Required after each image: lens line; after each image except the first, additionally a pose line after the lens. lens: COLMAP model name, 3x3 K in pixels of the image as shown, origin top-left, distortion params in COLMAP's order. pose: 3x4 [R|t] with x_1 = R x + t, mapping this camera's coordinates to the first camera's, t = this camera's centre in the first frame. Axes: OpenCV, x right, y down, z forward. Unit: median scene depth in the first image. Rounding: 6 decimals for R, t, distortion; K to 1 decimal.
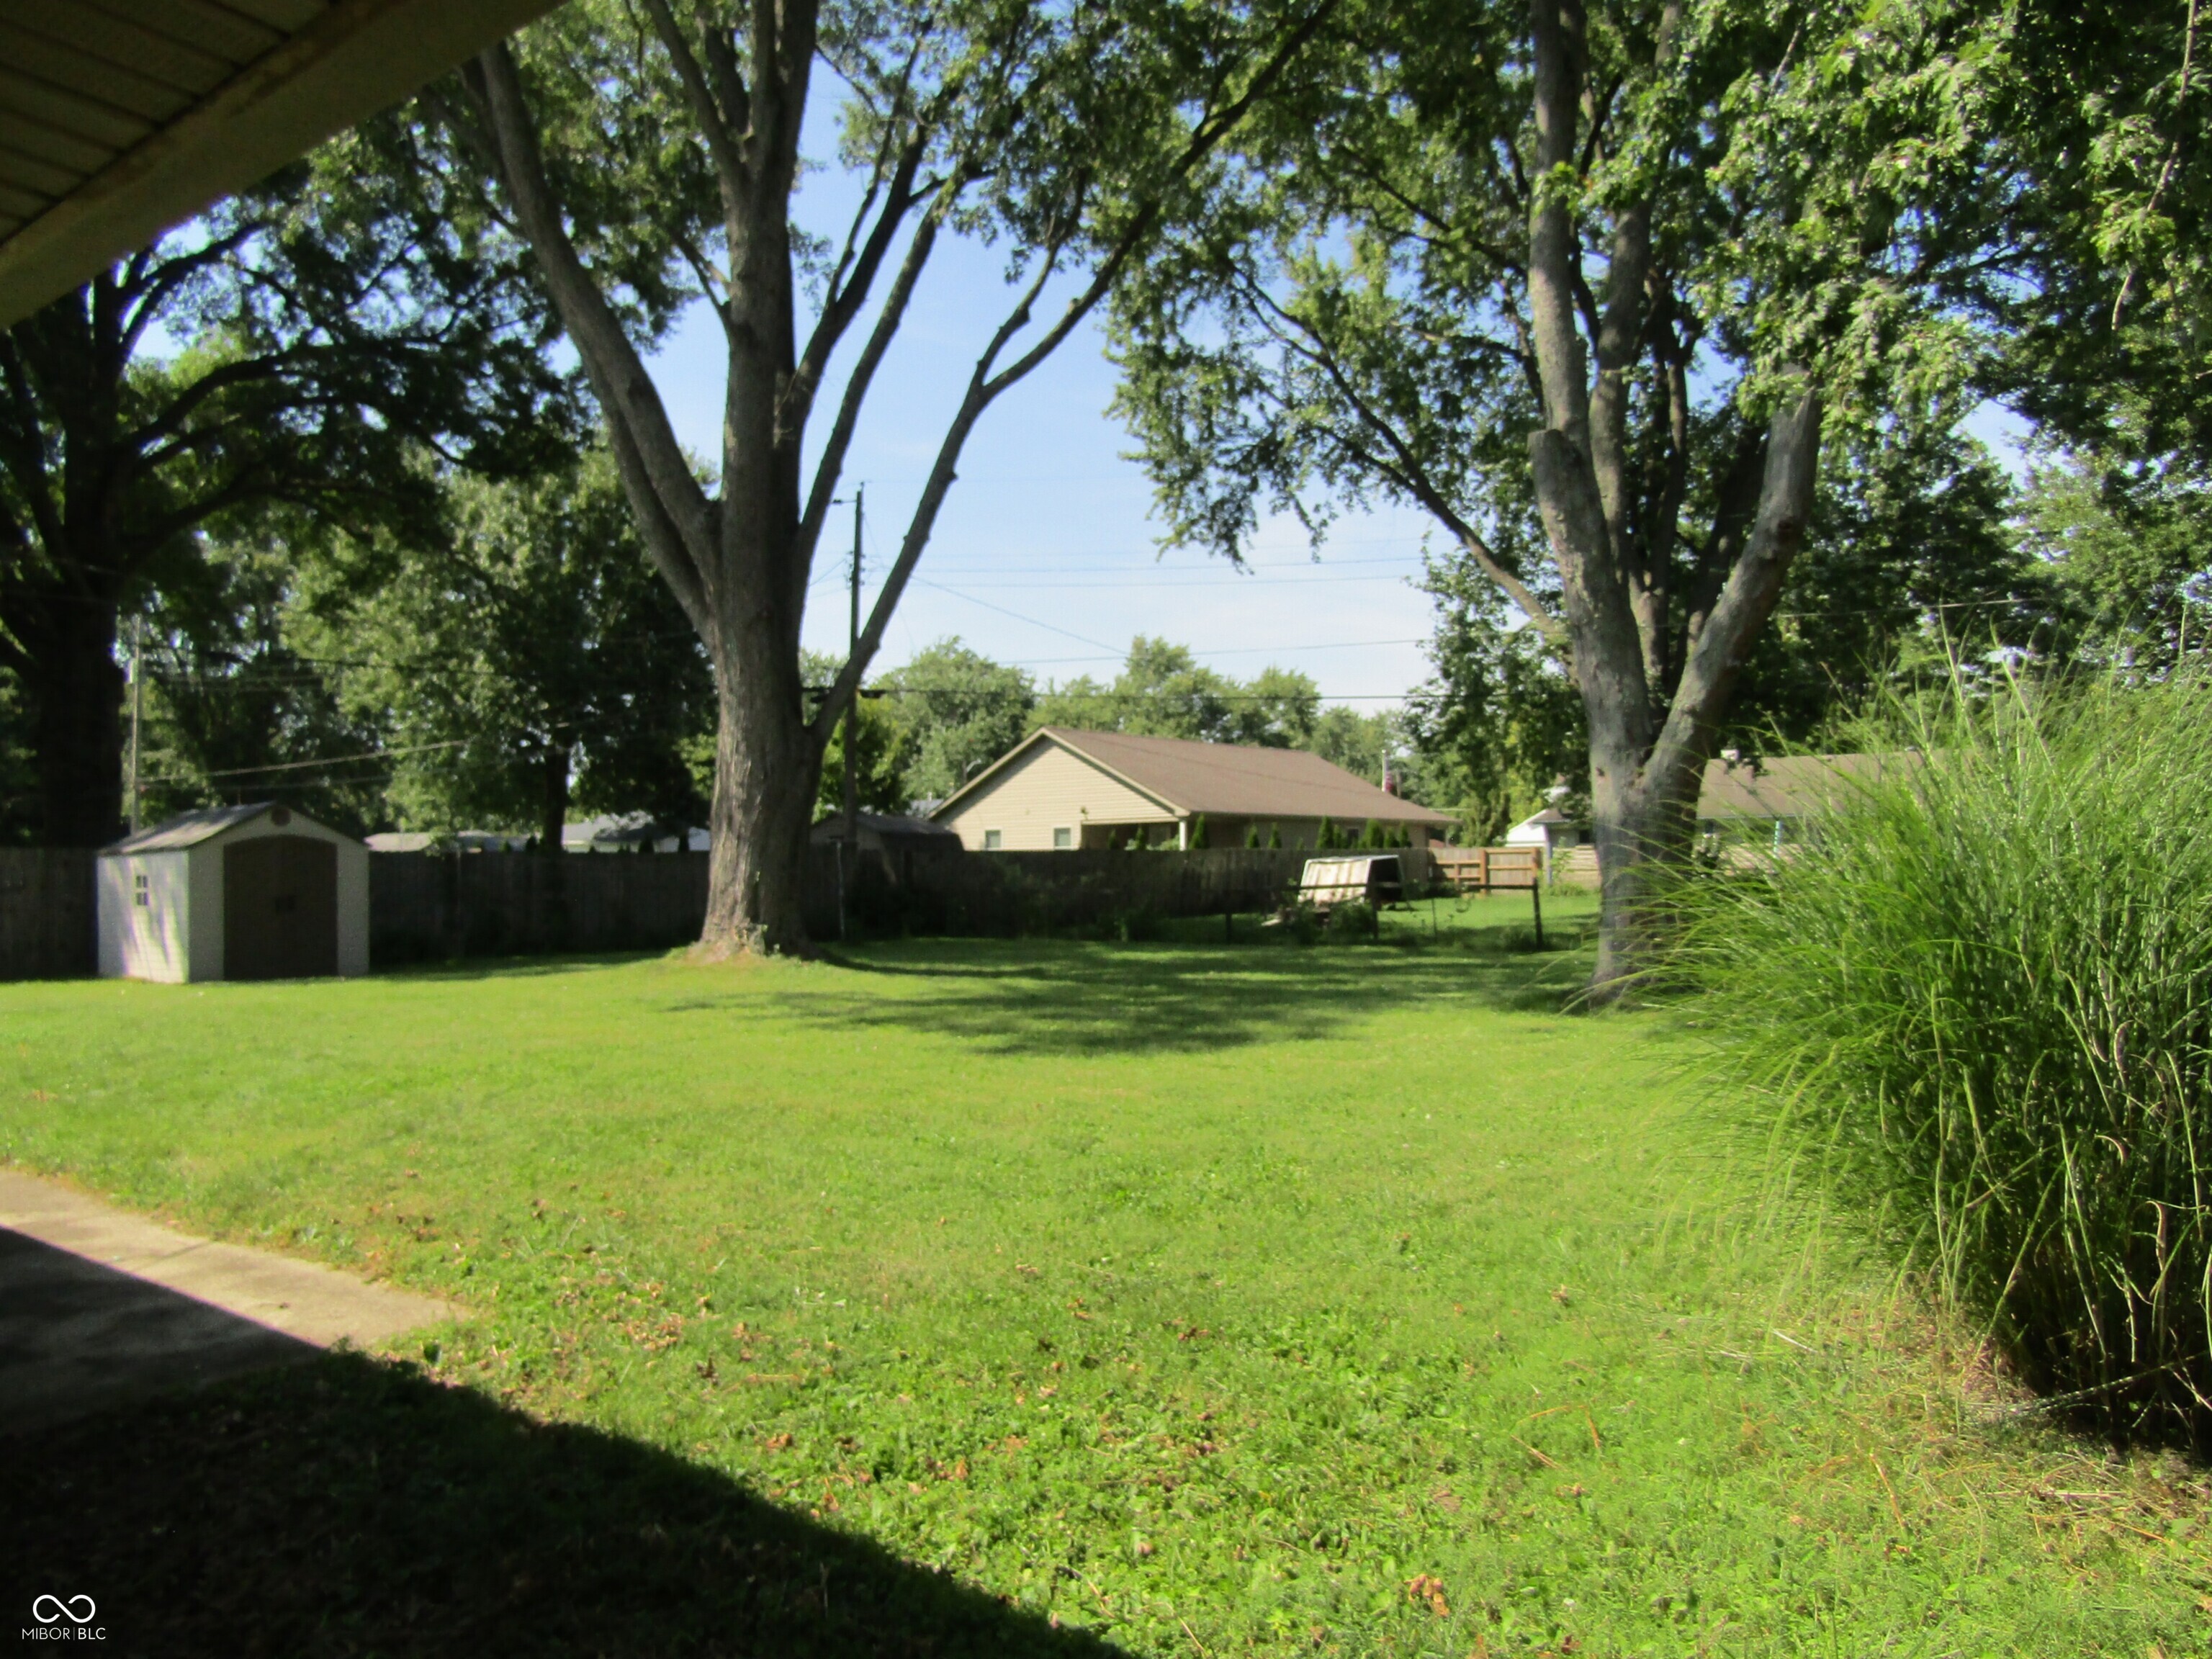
lens RADIAL K [[1602.4, 0, 1128.0], [0, 1602.4, 831.8], [0, 0, 1]] dist [-0.012248, 0.002888]
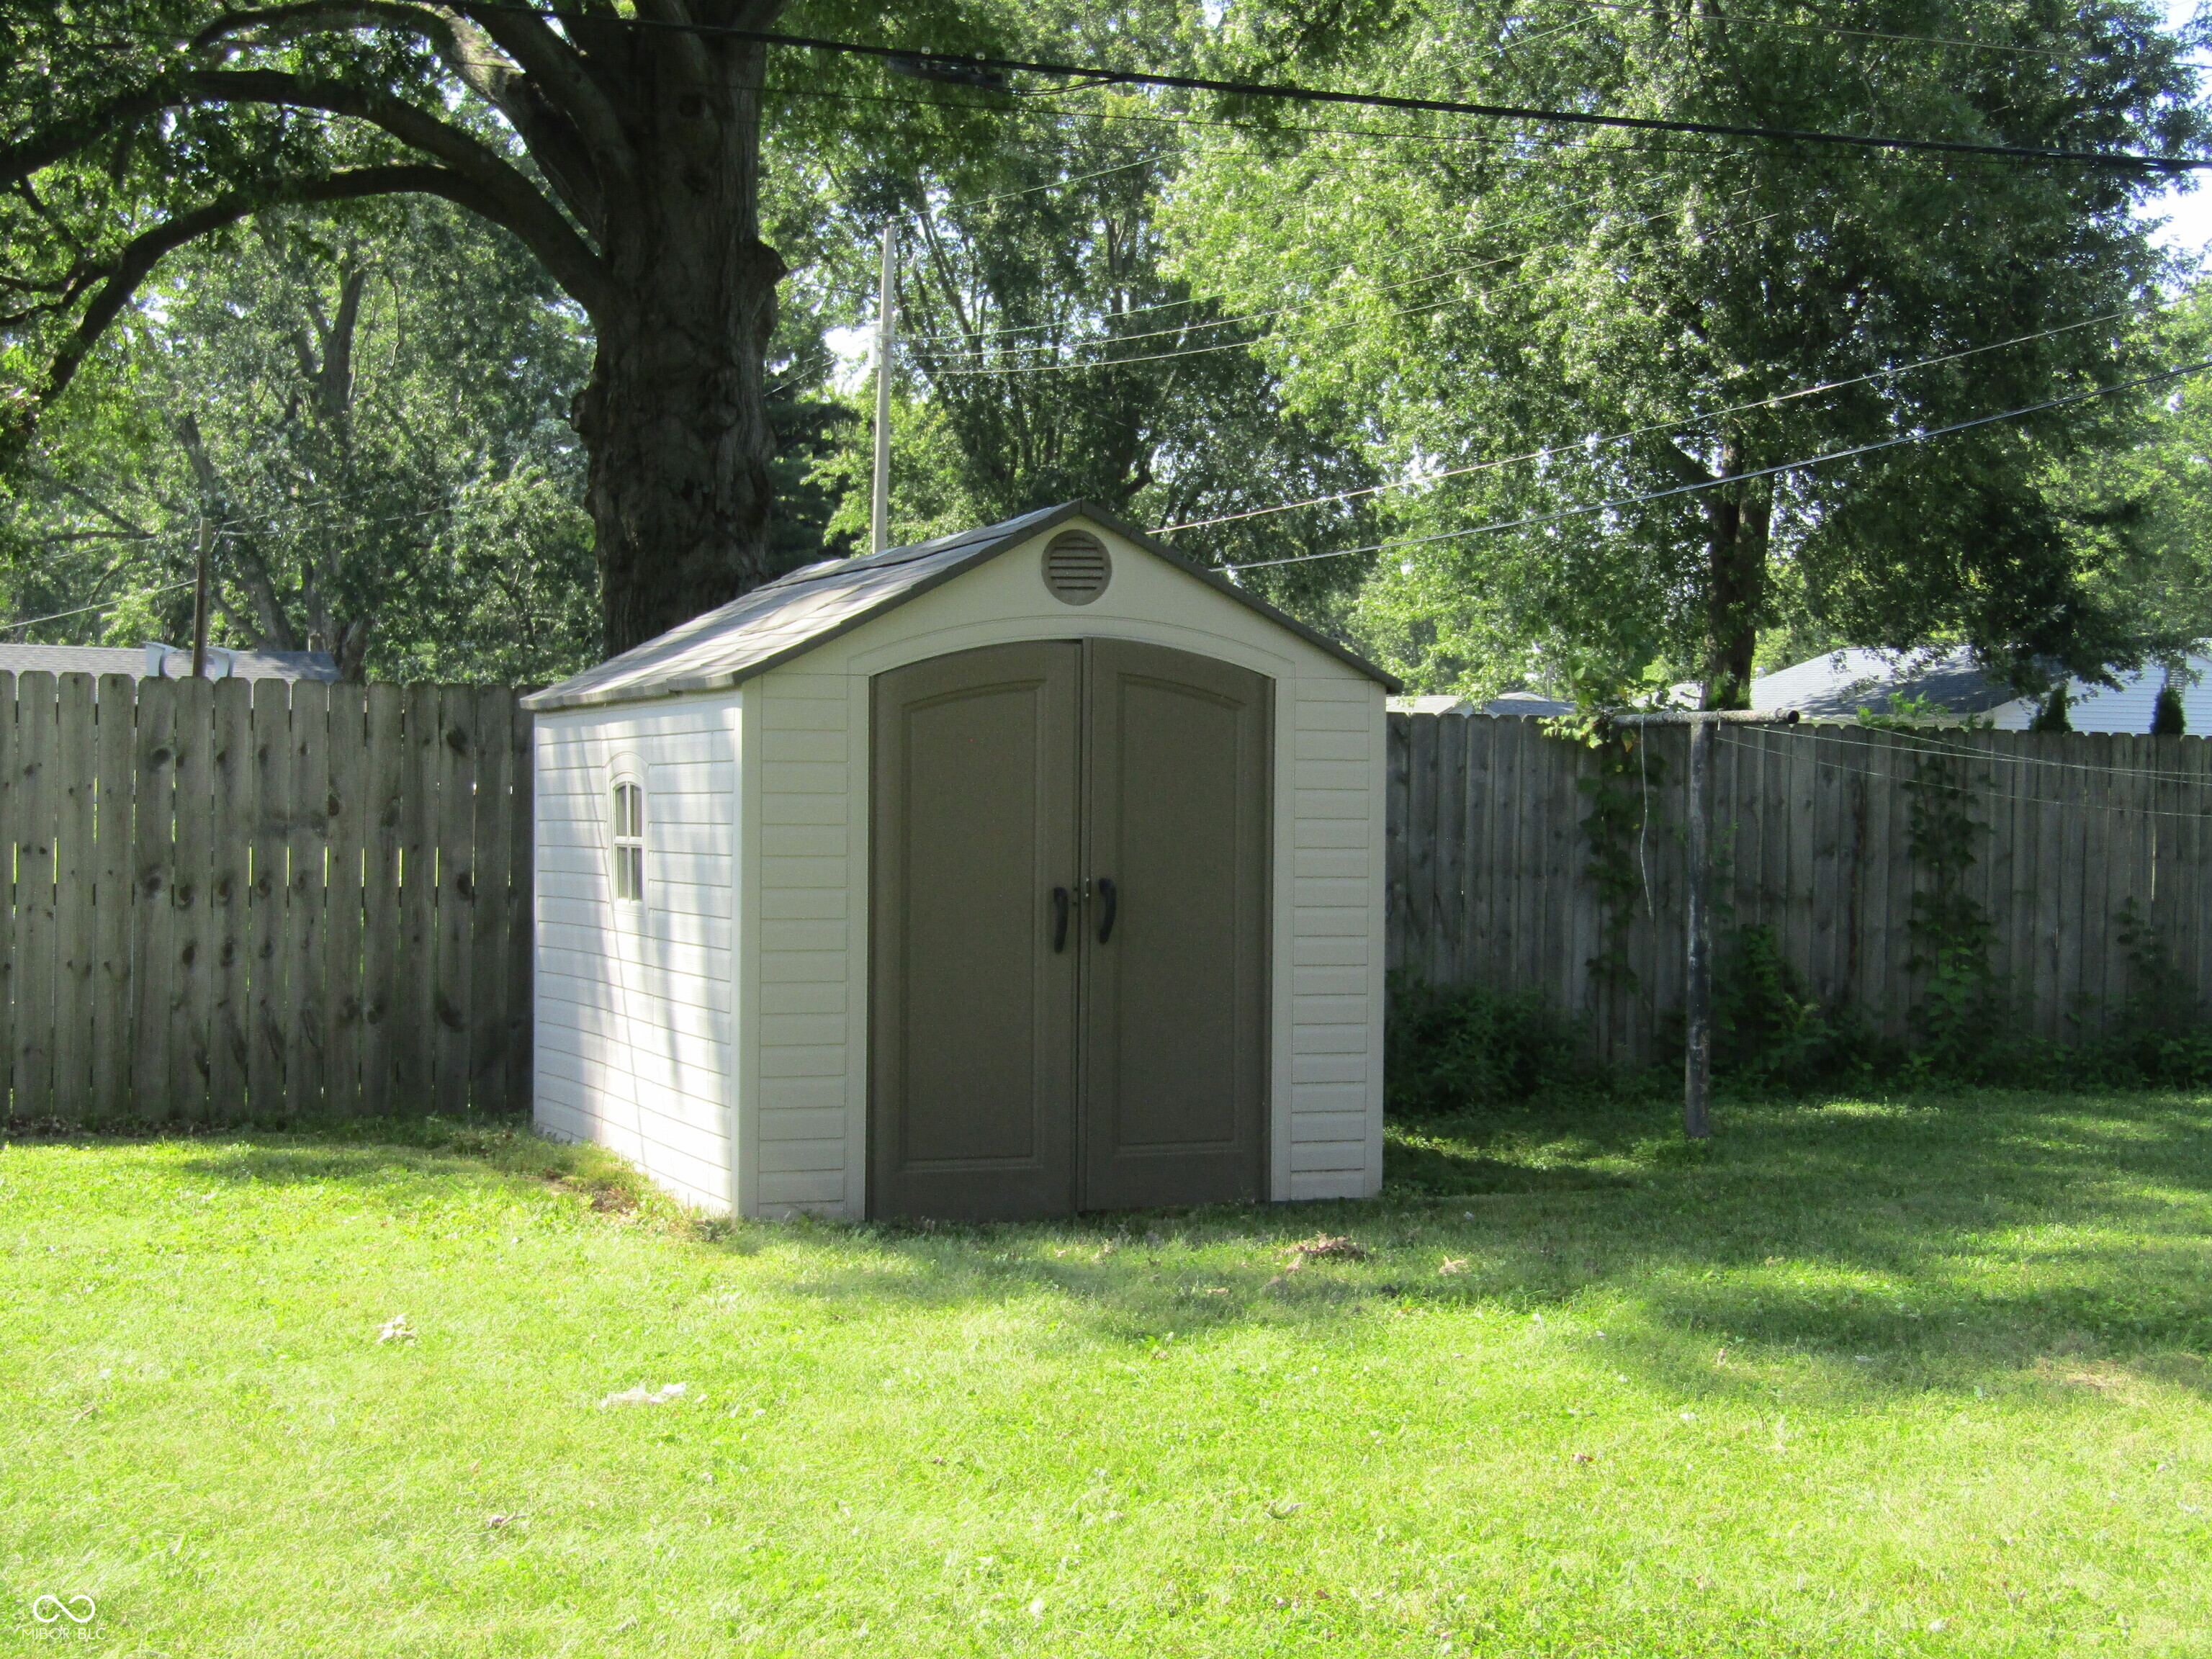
lens RADIAL K [[1118.1, 0, 1106.0], [0, 1118.1, 829.5], [0, 0, 1]] dist [-0.000138, -0.000030]
pose [[0.845468, 0.052680, -0.531422, -0.610785], [-0.008240, 0.996291, 0.085654, 0.023078], [0.533963, -0.068038, 0.842766, 1.199605]]
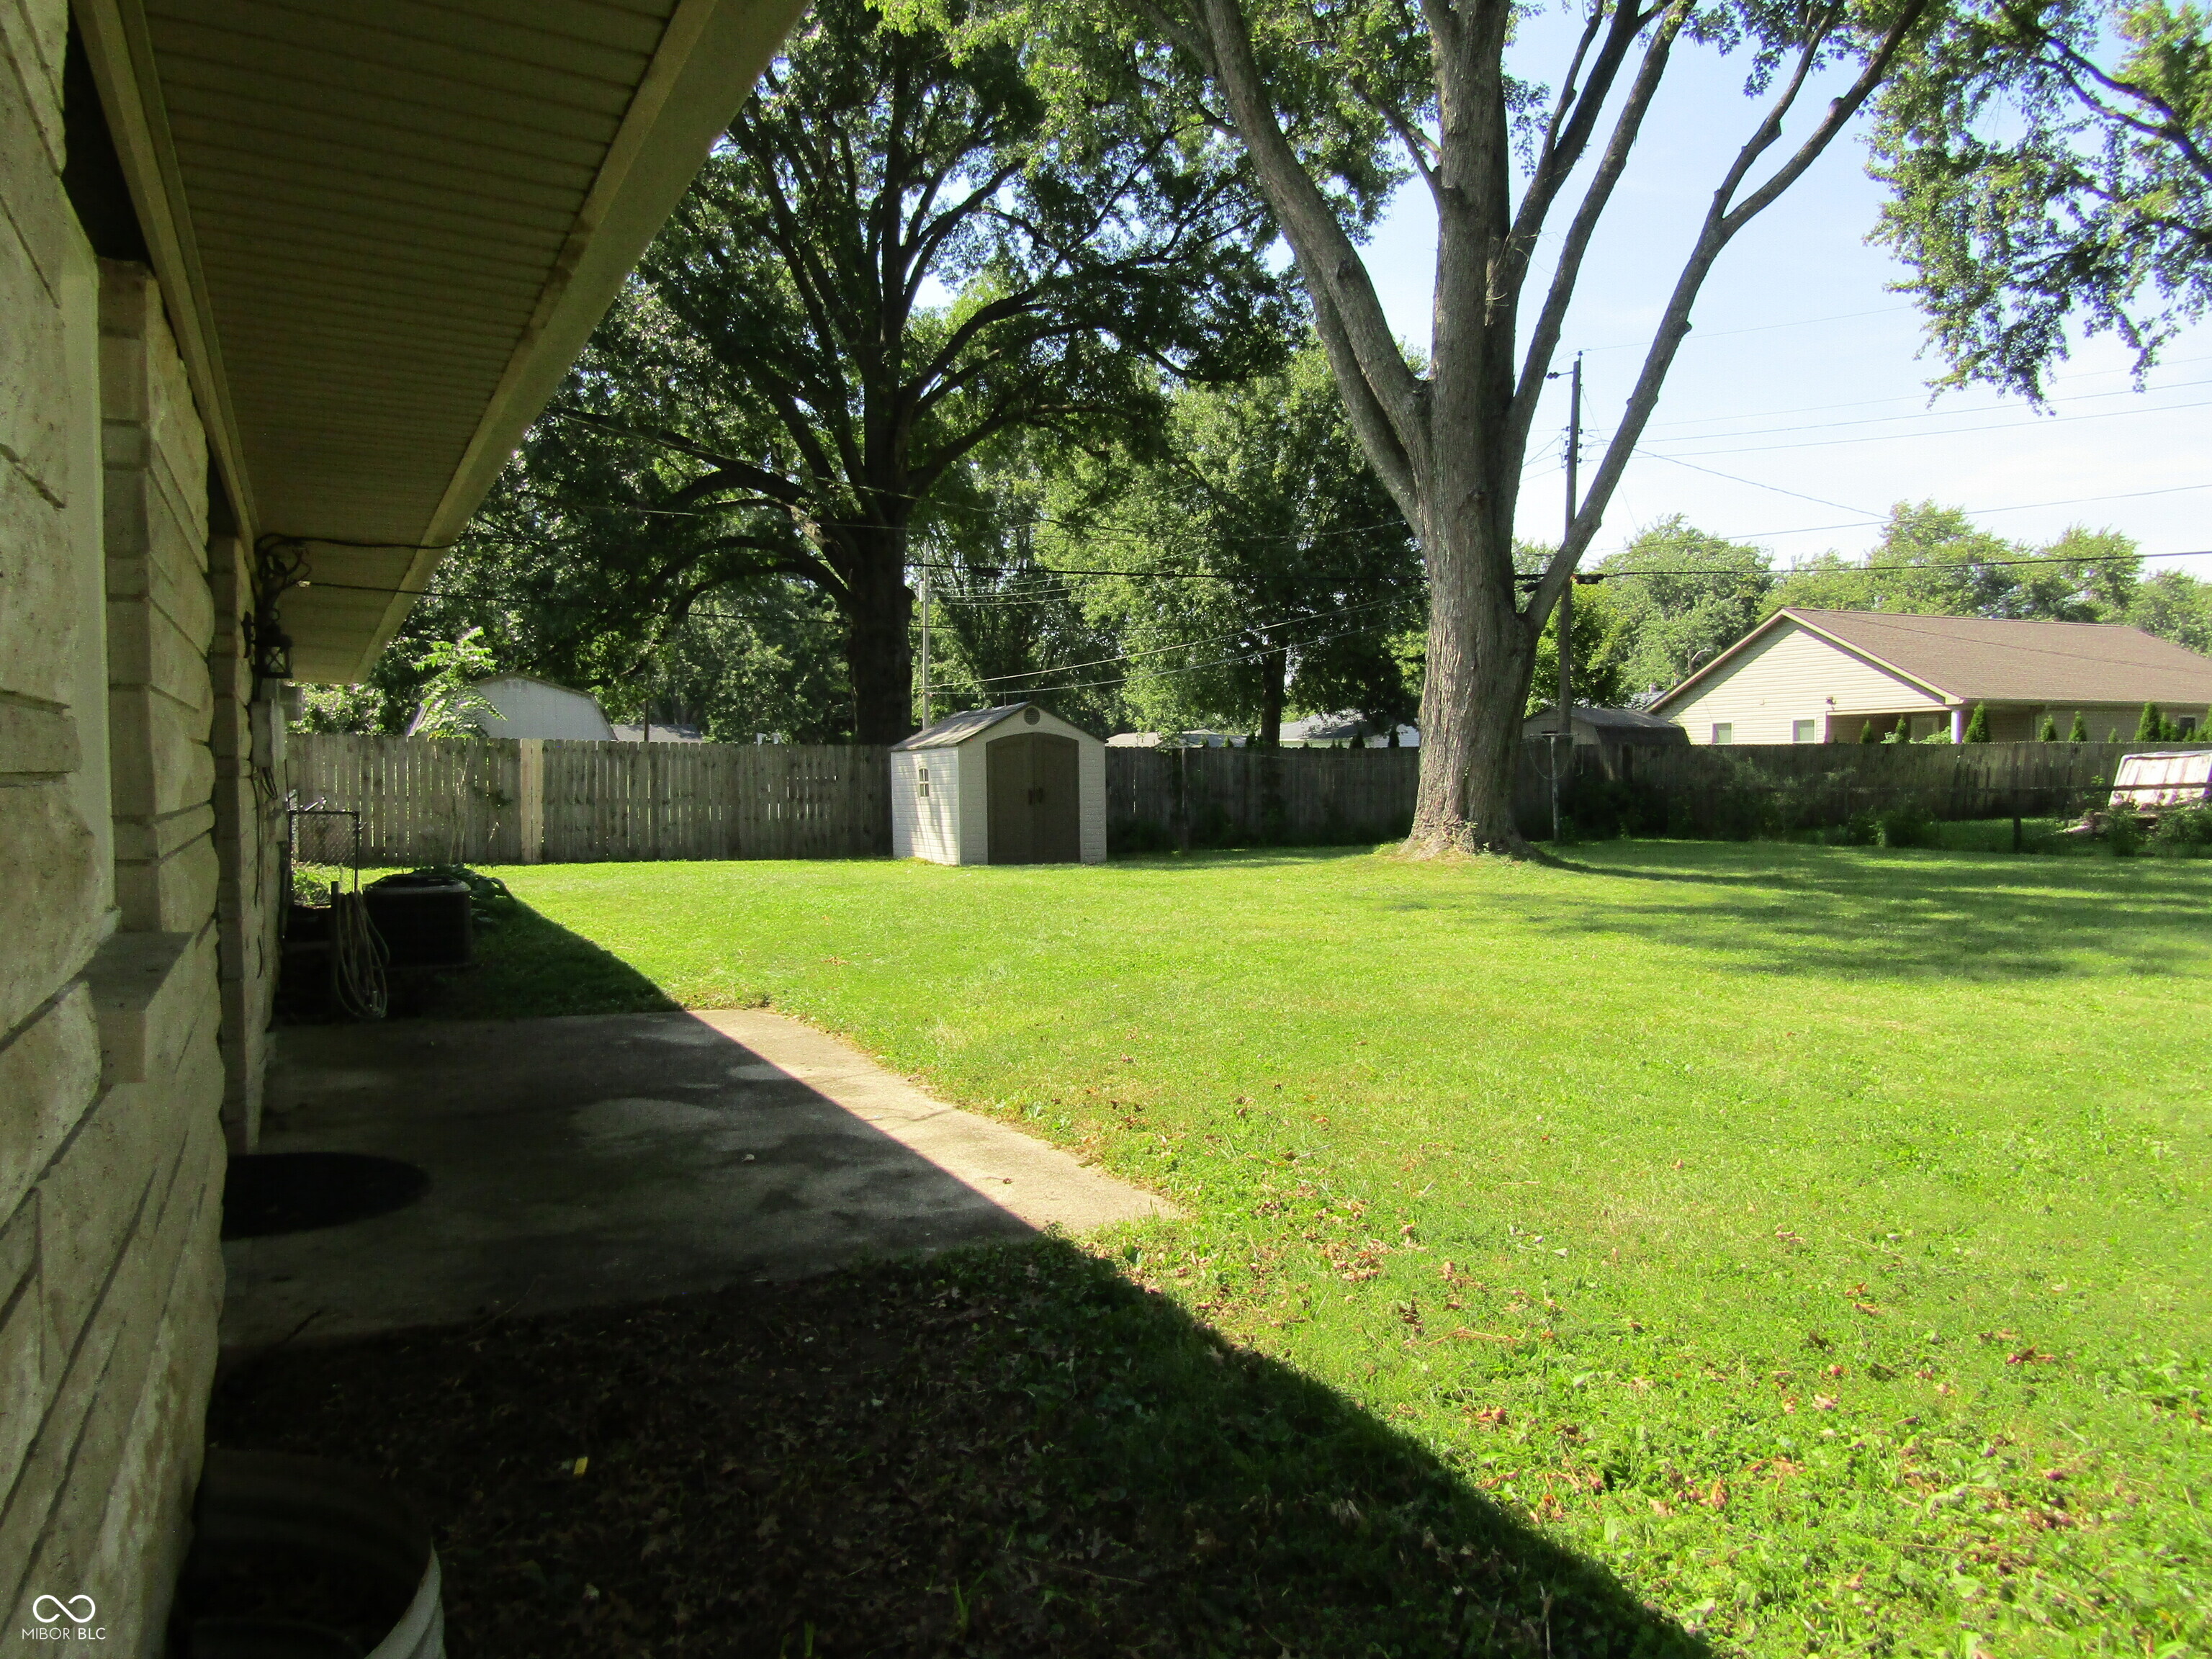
lens RADIAL K [[1602.4, 0, 1128.0], [0, 1602.4, 831.8], [0, 0, 1]] dist [-0.012248, 0.002888]
pose [[0.906639, 0.018991, -0.421479, -0.007732], [0.007753, 0.998068, 0.061647, 0.002540], [0.421836, -0.059159, 0.904740, 0.031606]]
